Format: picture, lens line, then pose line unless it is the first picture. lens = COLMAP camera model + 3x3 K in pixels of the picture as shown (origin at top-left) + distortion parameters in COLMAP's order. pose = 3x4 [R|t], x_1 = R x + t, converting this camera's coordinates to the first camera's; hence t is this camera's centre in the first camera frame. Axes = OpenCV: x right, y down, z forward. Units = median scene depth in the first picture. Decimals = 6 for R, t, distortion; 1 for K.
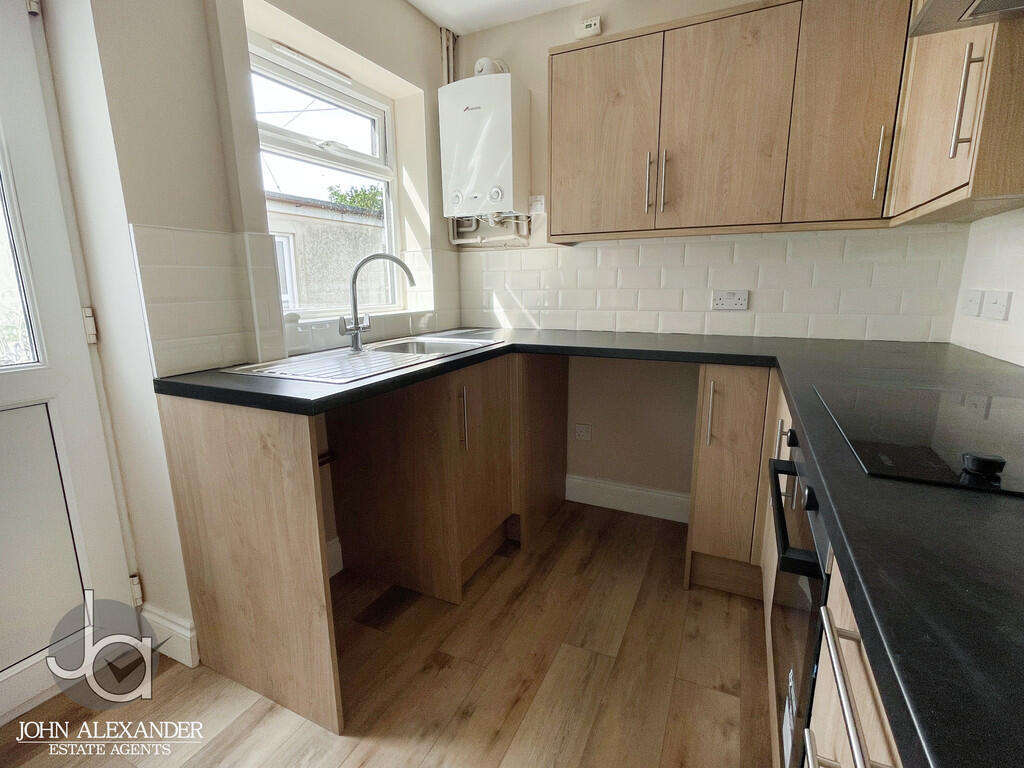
lens RADIAL K [[492.0, 0, 509.1], [0, 492.0, 379.5], [0, 0, 1]] dist [0.001620, -0.000026]
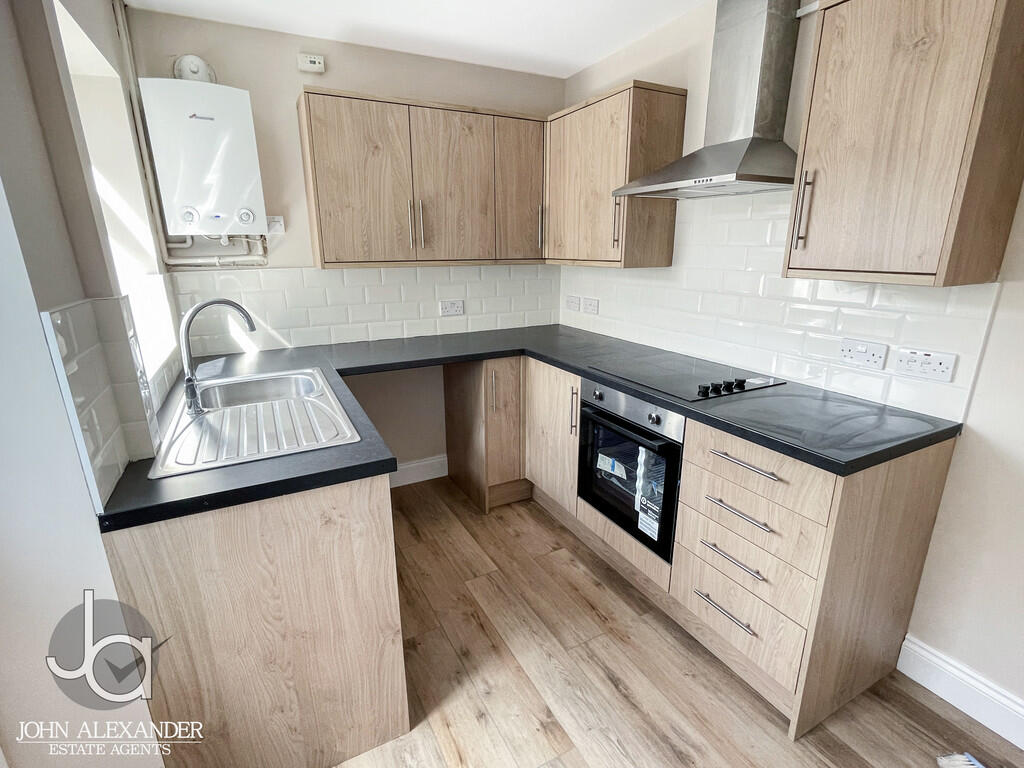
lens RADIAL K [[492.0, 0, 509.1], [0, 492.0, 379.5], [0, 0, 1]] dist [0.001620, -0.000026]
pose [[0.600388, -0.203578, 0.773363, -0.656889], [0.156407, 0.978272, 0.136094, -0.151953], [-0.784265, 0.039250, 0.619184, 0.041883]]
